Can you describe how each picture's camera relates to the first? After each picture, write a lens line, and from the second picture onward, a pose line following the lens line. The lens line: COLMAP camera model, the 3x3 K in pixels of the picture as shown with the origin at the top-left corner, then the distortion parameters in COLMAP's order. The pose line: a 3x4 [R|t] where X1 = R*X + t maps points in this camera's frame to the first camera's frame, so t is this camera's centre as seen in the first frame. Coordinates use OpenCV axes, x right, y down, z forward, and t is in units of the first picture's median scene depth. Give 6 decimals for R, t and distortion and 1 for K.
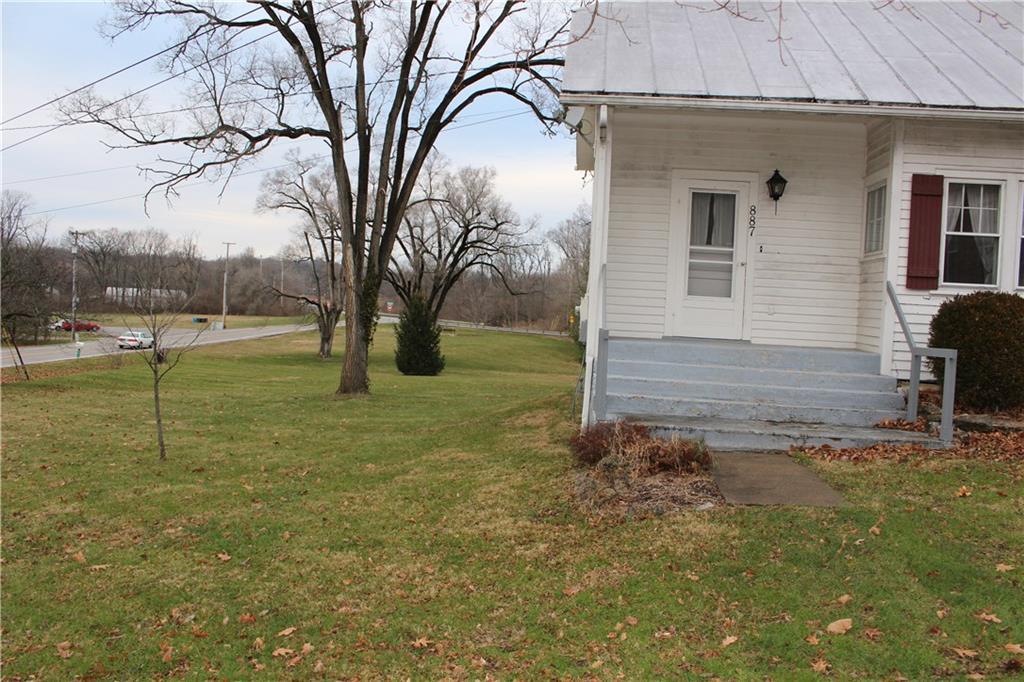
lens RADIAL K [[853.7, 0, 512.4], [0, 853.7, 340.0], [0, 0, 1]] dist [-0.151870, 0.117927]
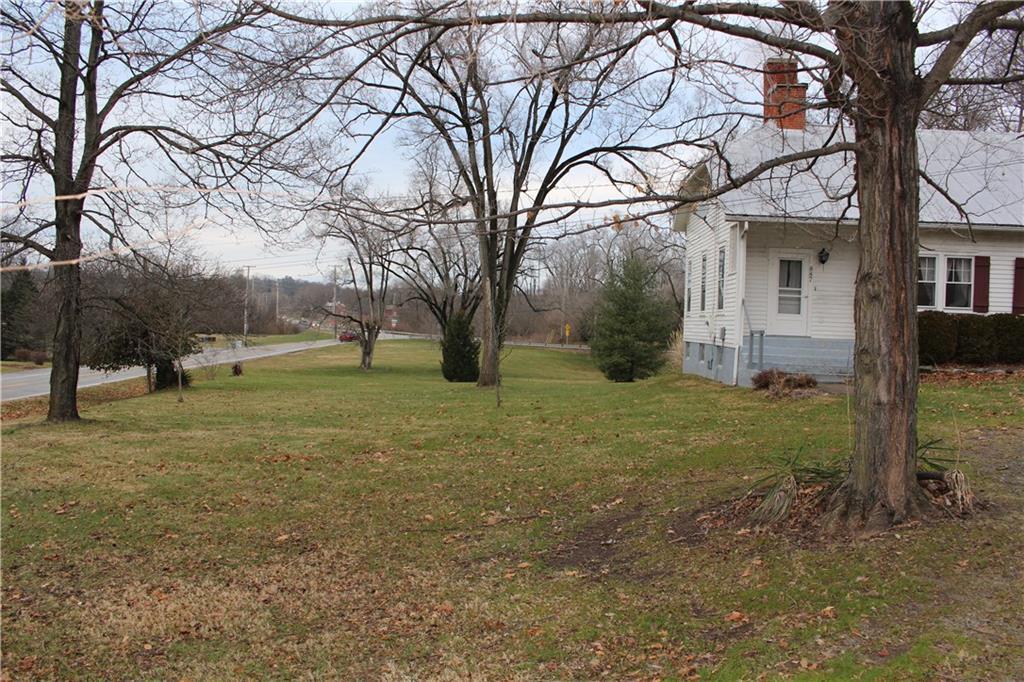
lens RADIAL K [[853.7, 0, 512.1], [0, 853.7, 342.7], [0, 0, 1]] dist [-0.151870, 0.117927]
pose [[0.999106, -0.014899, 0.039565, -0.196624], [0.015493, 0.999771, -0.014754, 0.013425], [-0.039336, 0.015354, 0.999108, -0.366170]]
